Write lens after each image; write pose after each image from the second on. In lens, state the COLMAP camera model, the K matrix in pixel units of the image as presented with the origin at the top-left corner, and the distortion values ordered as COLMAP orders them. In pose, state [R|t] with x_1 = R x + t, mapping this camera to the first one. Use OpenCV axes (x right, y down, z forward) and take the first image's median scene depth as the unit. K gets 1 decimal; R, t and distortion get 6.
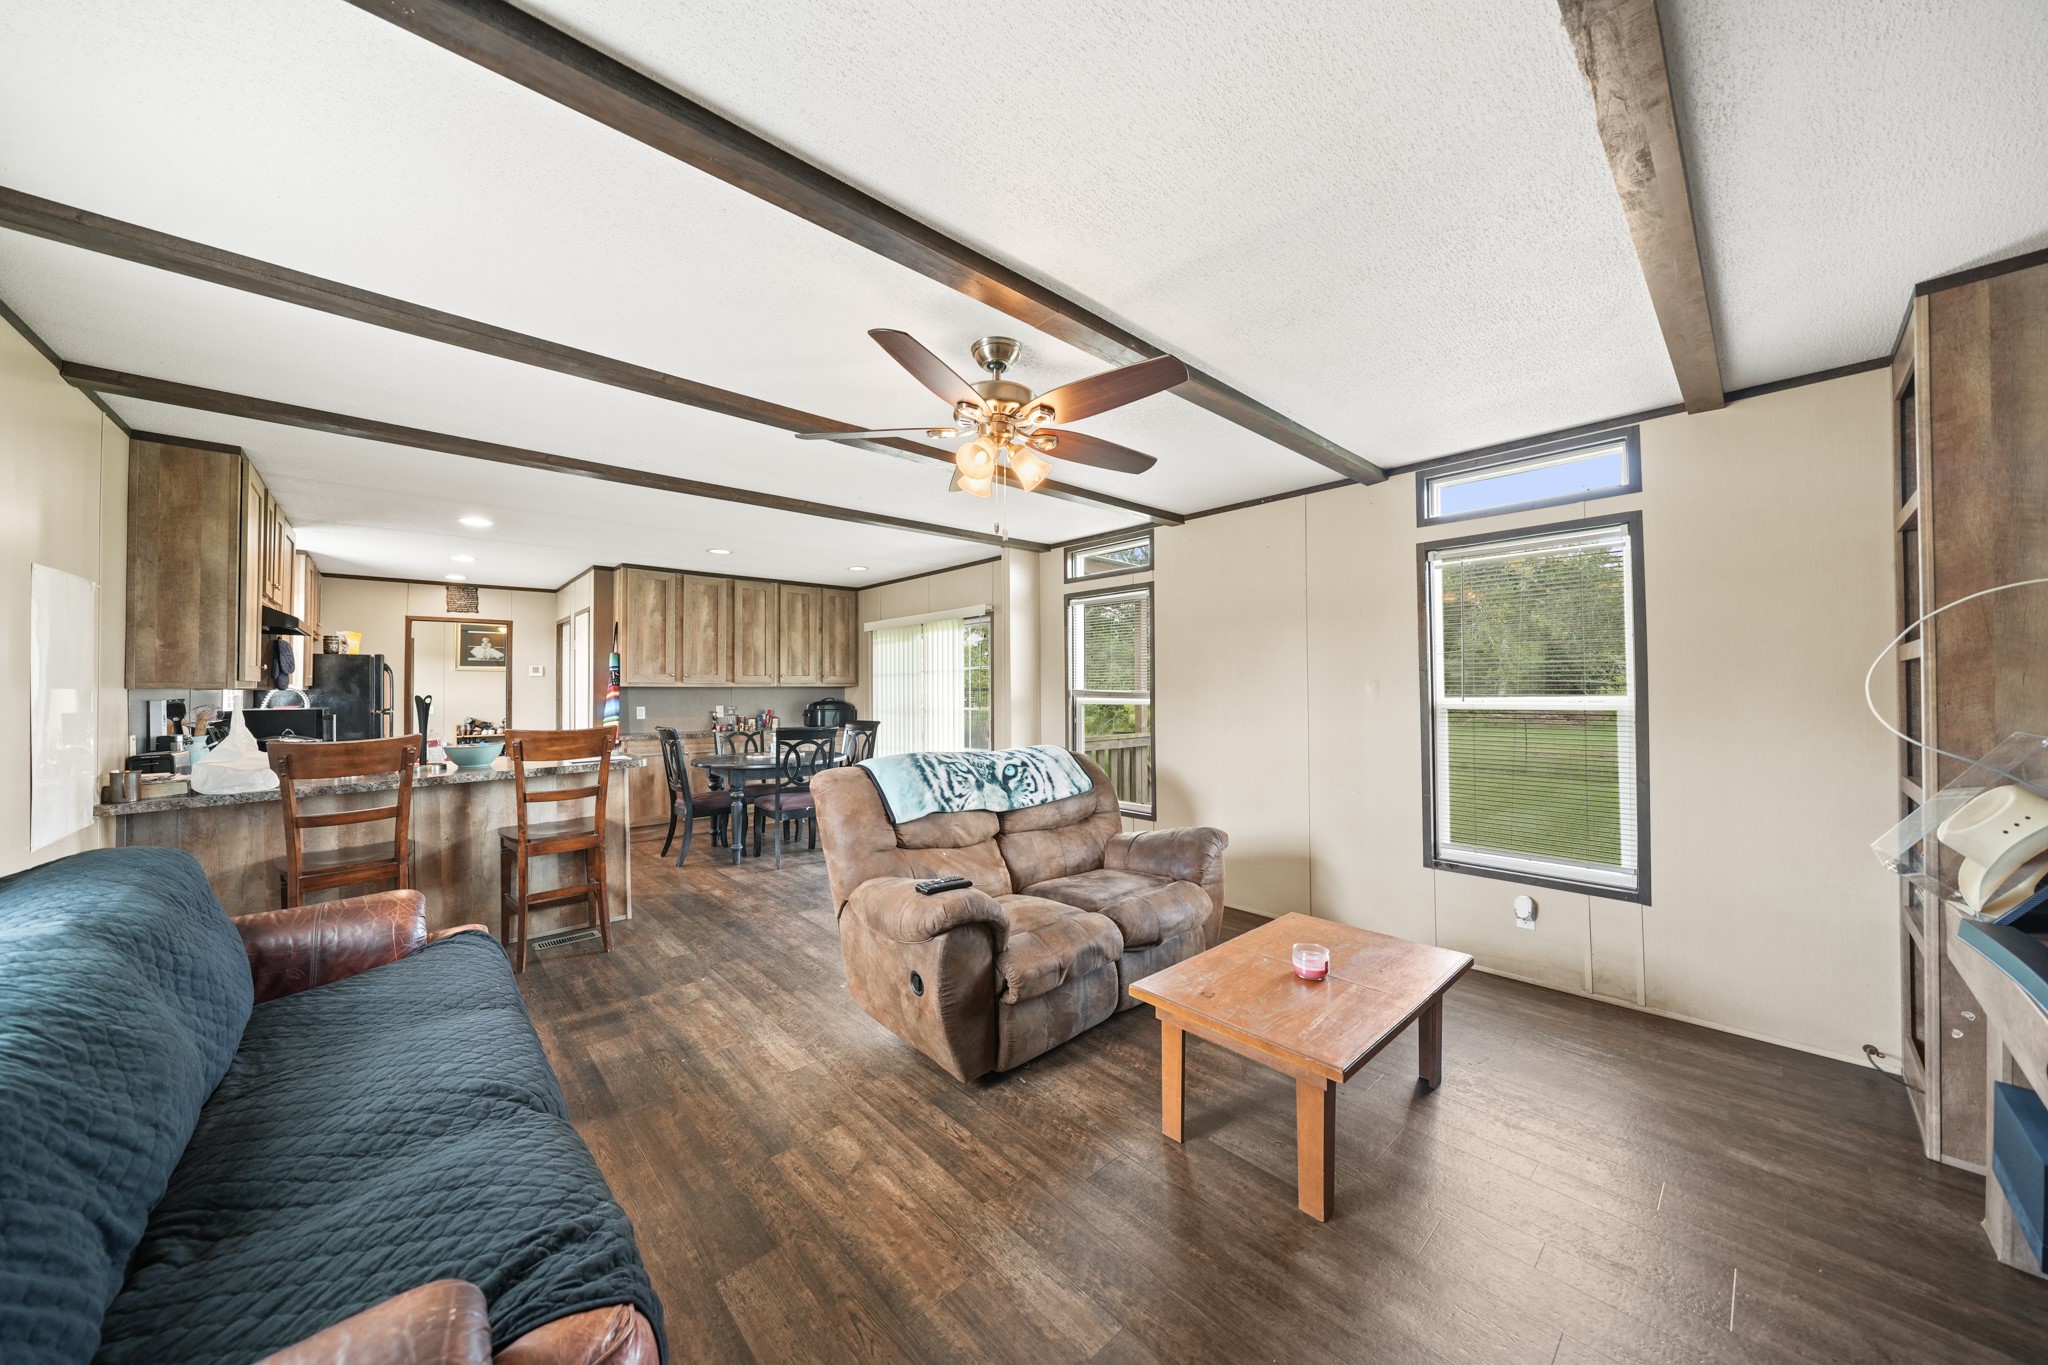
lens RADIAL K [[692.4, 0, 1024.7], [0, 692.4, 683.6], [0, 0, 1]] dist [-0.005817, -0.000038]
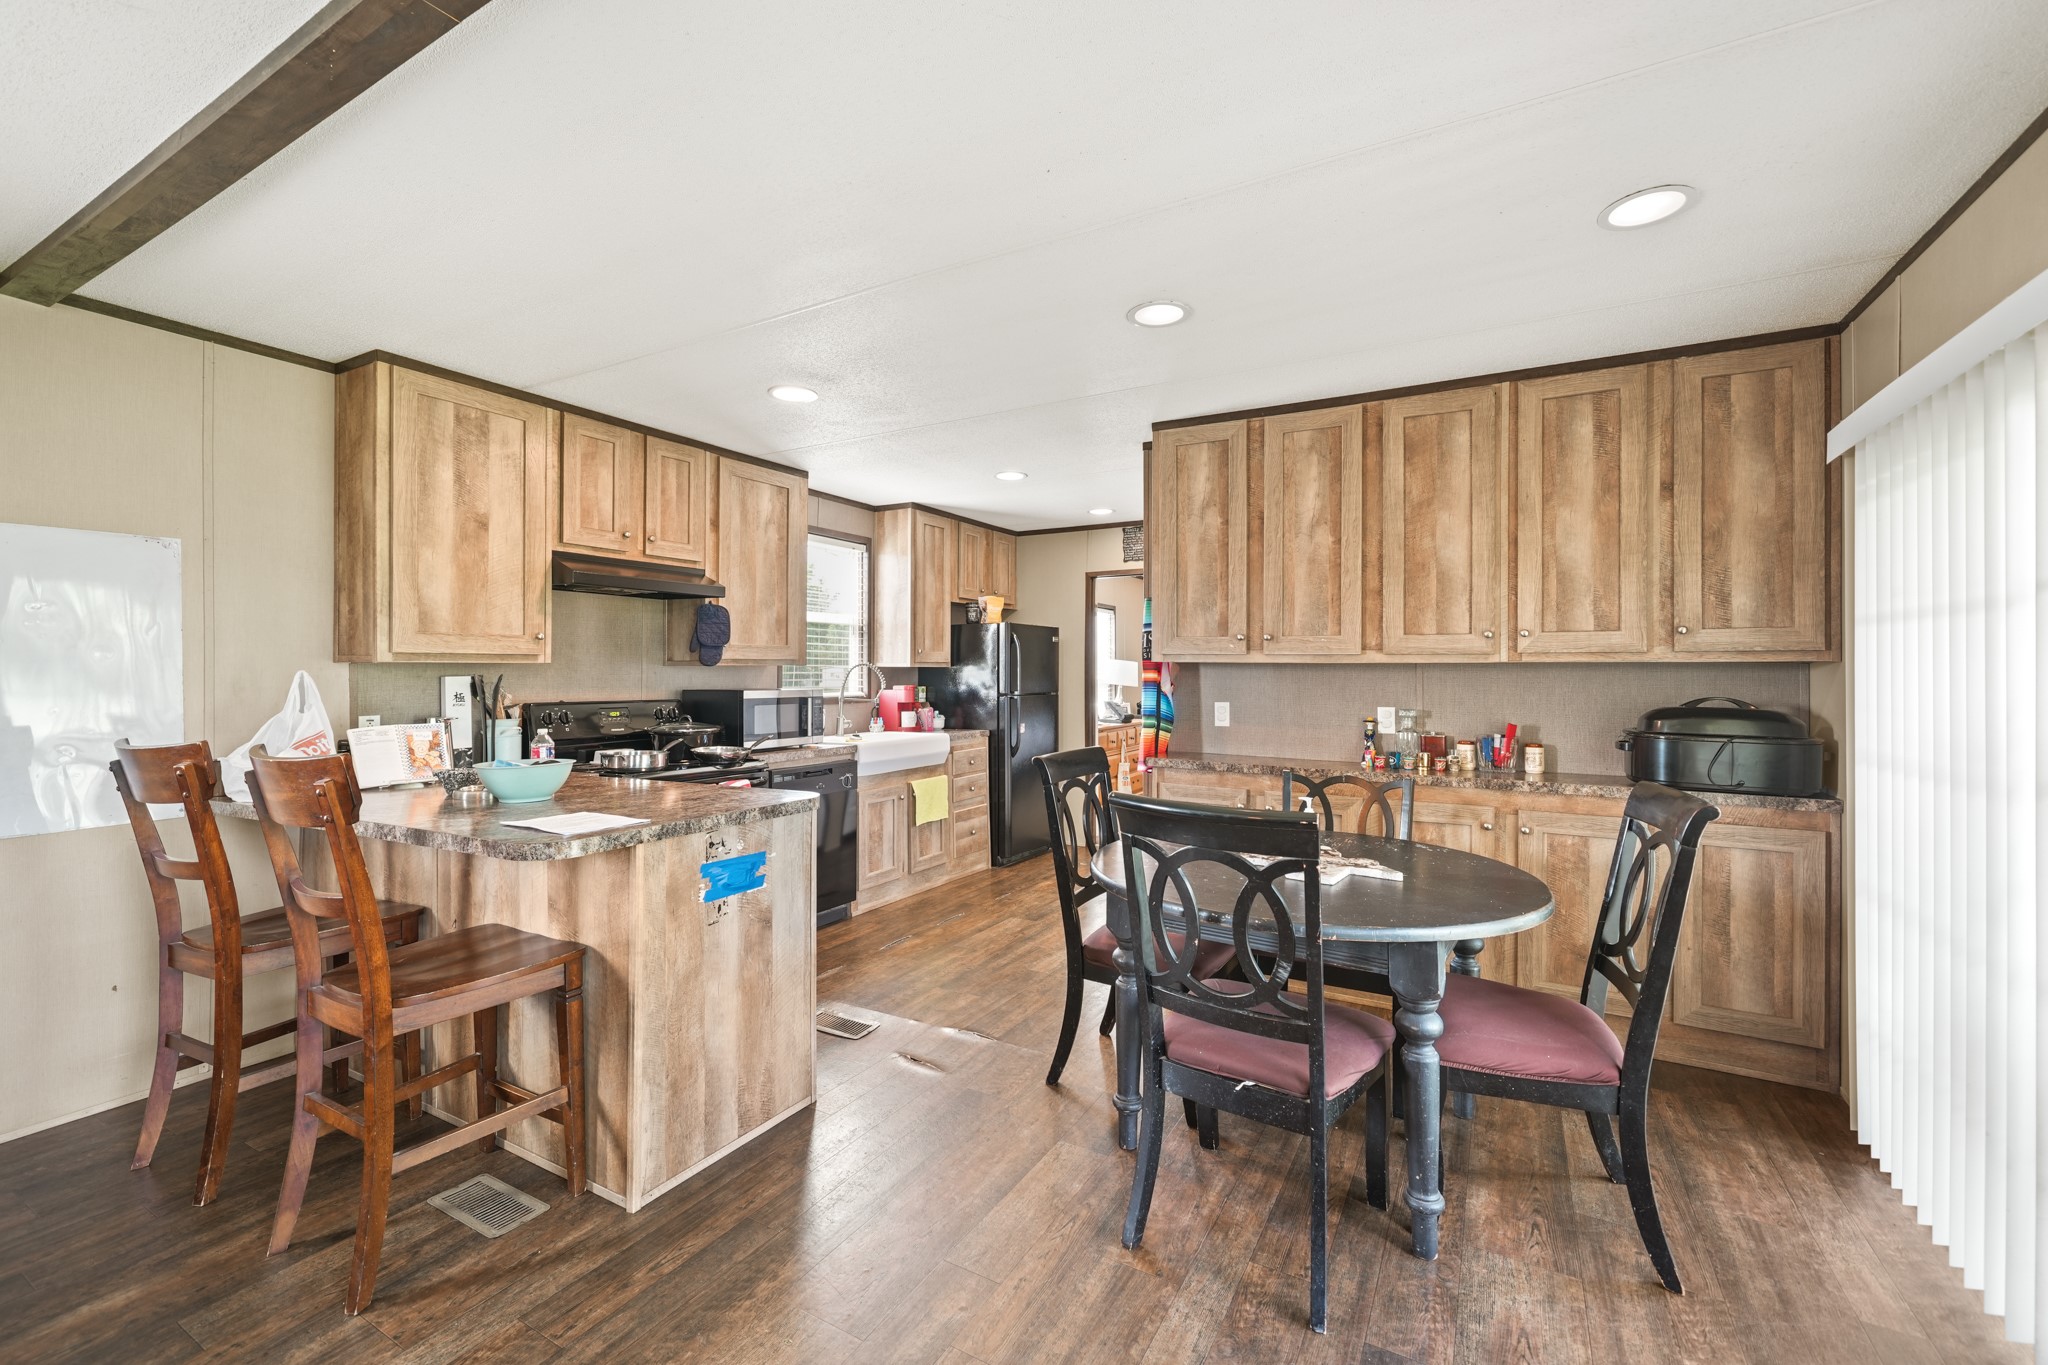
lens RADIAL K [[844.0, 0, 1025.7], [0, 844.0, 670.8], [0, 0, 1]] dist [-0.001743, 0.000651]
pose [[0.312238, 0.006898, -0.949979, -0.009455], [0.004587, 0.999951, 0.008768, 0.003905], [0.949993, -0.007095, 0.312191, 0.620869]]
